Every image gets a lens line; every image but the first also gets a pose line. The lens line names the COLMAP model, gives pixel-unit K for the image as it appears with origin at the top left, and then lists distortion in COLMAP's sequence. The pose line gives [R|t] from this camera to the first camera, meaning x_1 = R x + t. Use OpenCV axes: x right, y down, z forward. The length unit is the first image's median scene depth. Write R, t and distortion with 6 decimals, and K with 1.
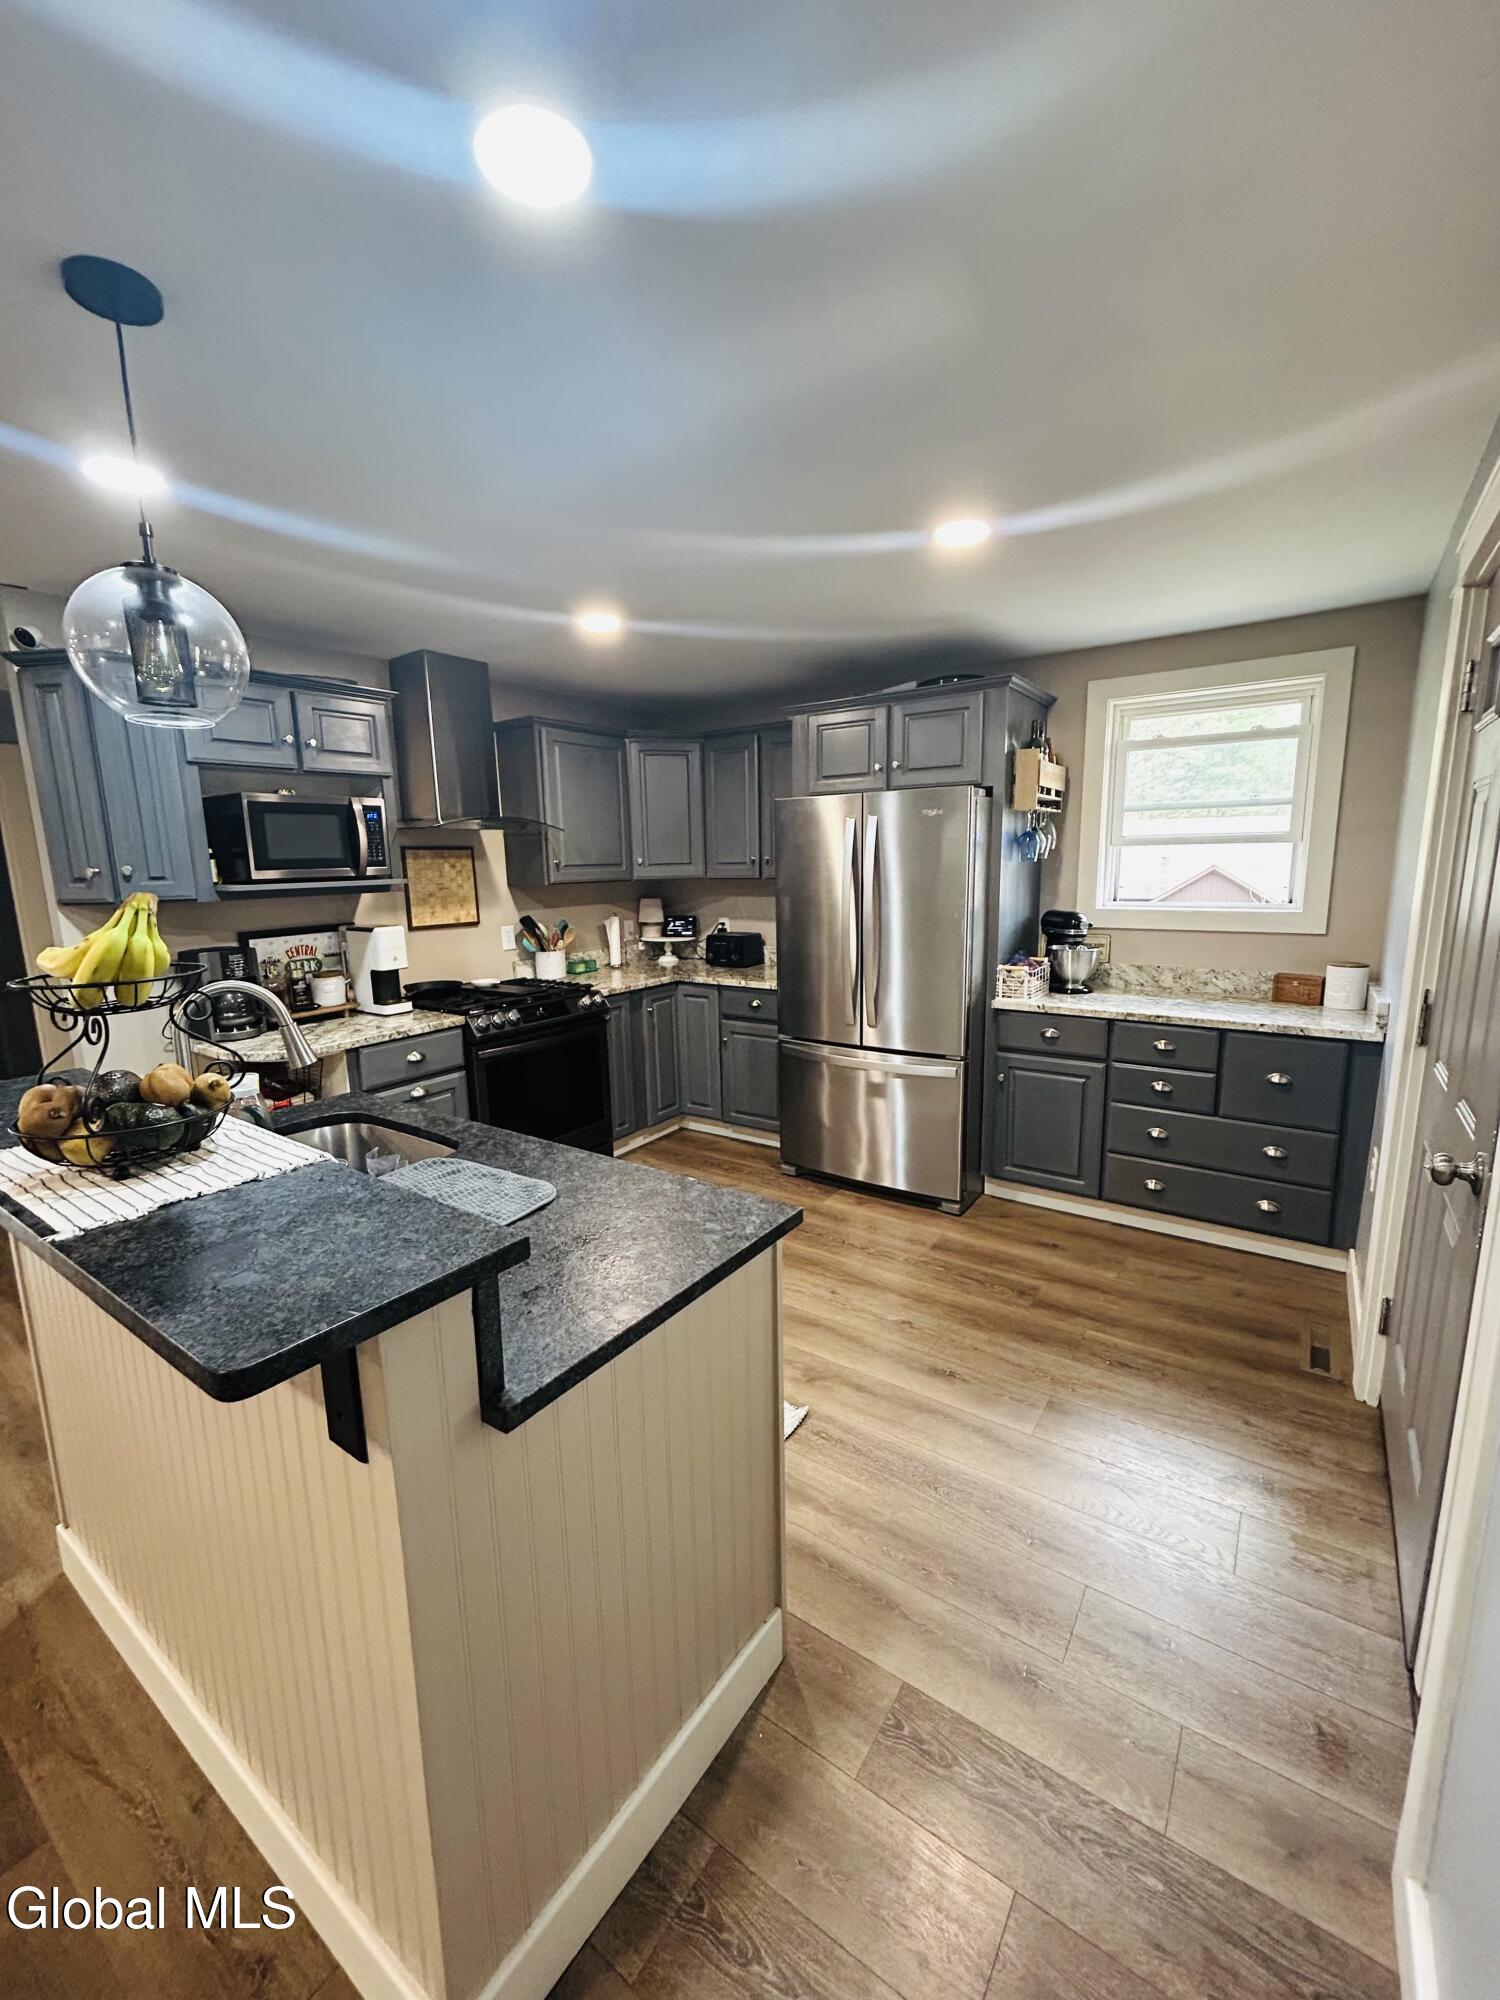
lens RADIAL K [[804.2, 0, 749.6], [0, 804.2, 1000.7], [0, 0, 1]] dist [-0.001535, 0.000125]
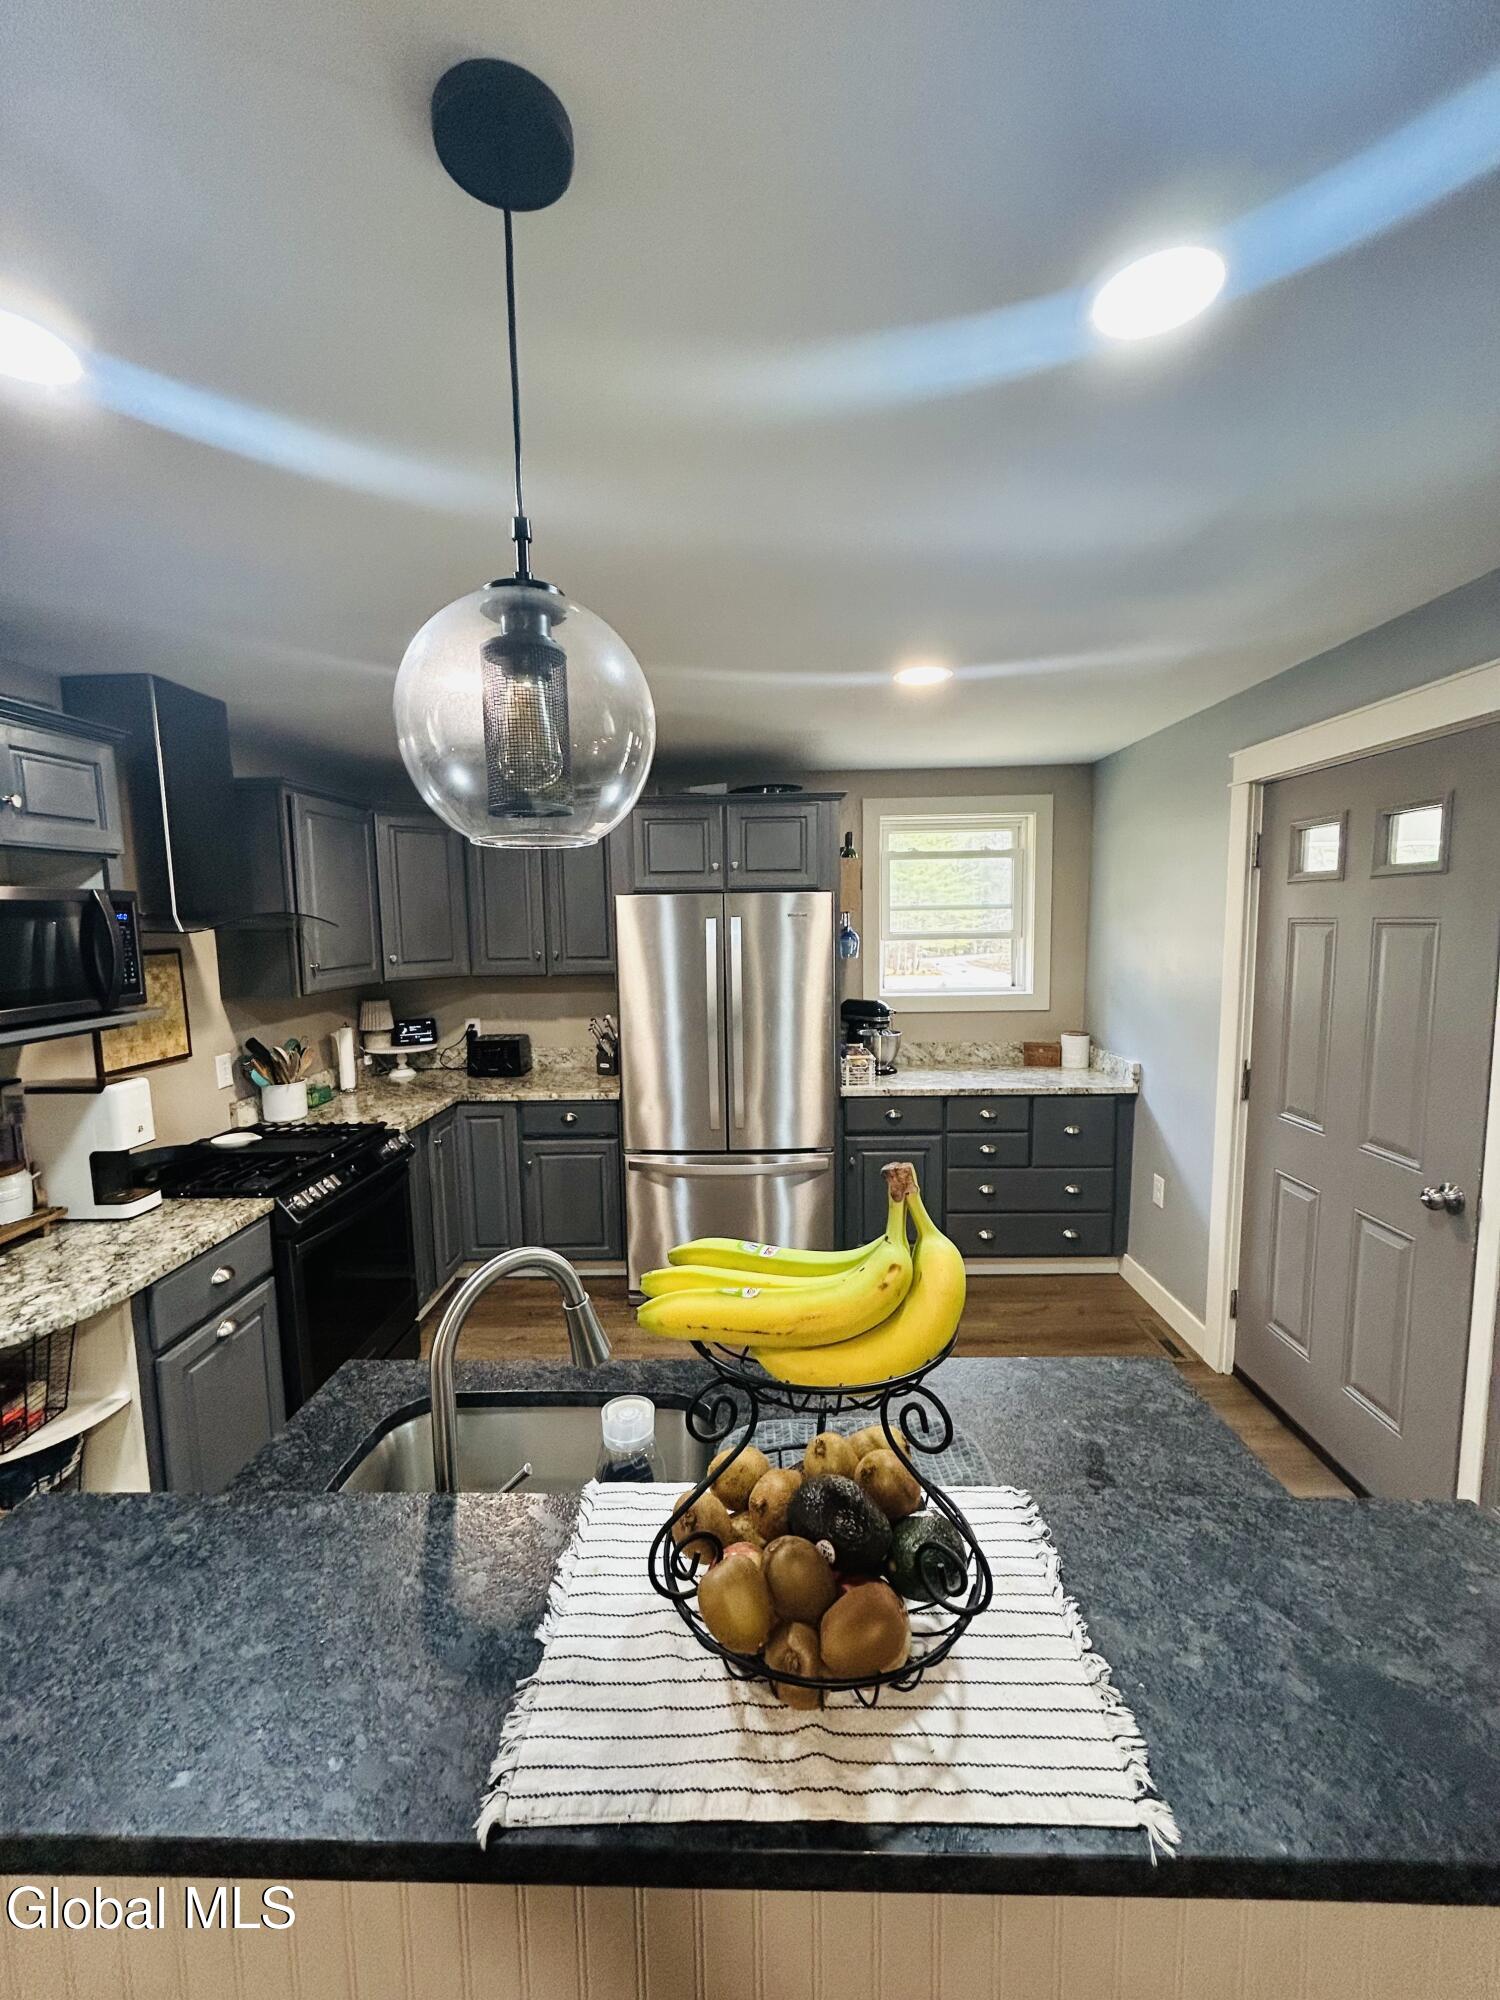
lens RADIAL K [[804.2, 0, 750.6], [0, 804.2, 1003.8], [0, 0, 1]] dist [-0.001535, 0.000125]
pose [[0.834655, -0.054154, 0.548104, -0.340870], [0.094250, 0.994519, -0.045264, -0.069770], [-0.542649, 0.089439, 0.835184, 0.158336]]
